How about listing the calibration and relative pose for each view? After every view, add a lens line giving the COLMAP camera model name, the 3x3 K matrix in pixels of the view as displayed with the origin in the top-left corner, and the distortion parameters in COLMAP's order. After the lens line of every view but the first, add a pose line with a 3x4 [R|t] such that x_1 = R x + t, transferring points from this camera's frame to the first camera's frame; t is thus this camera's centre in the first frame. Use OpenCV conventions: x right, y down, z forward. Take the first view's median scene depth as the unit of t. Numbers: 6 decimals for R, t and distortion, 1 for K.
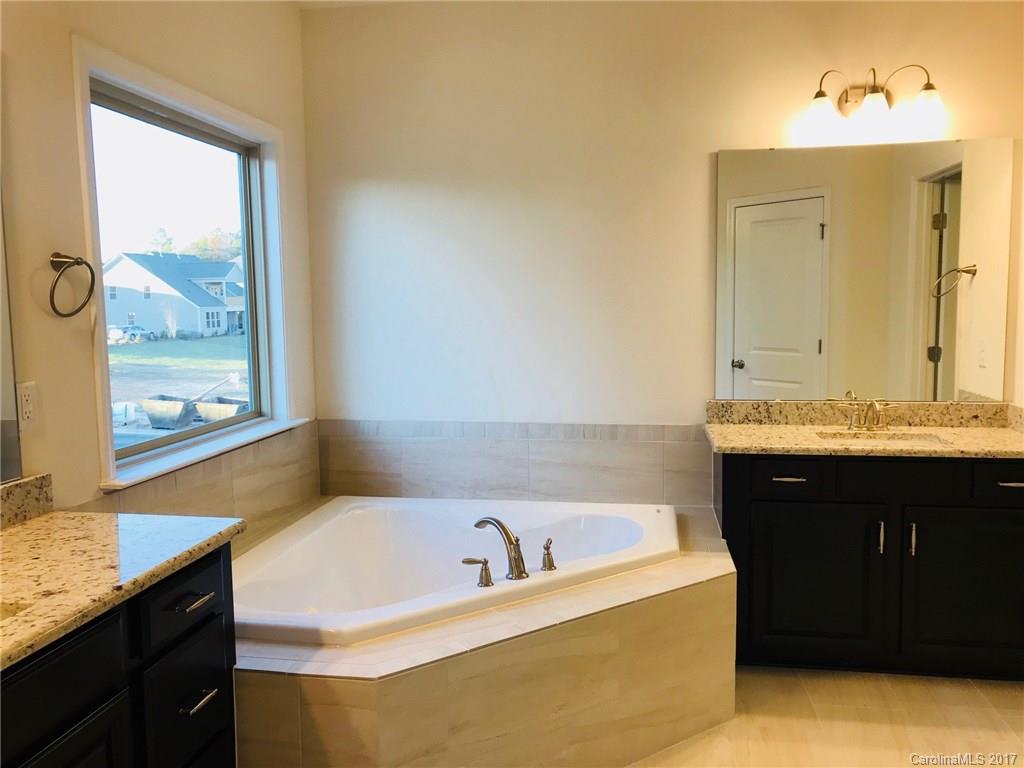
lens RADIAL K [[843.5, 0, 510.5], [0, 843.5, 381.6], [0, 0, 1]] dist [0.005249, 0.031804]
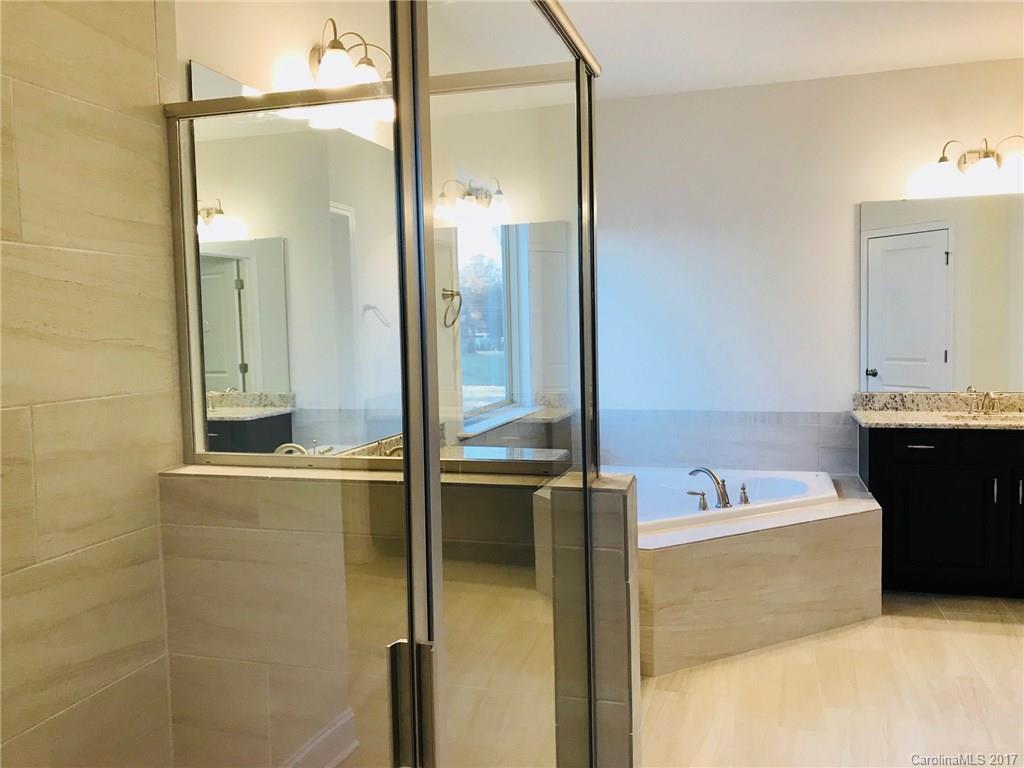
lens RADIAL K [[843.5, 0, 515.0], [0, 843.5, 385.1], [0, 0, 1]] dist [0.005249, 0.031804]
pose [[0.992505, -0.000362, -0.122201, -0.138726], [-0.002883, 0.999648, -0.026377, 0.051280], [0.122167, 0.026532, 0.992155, -0.393838]]
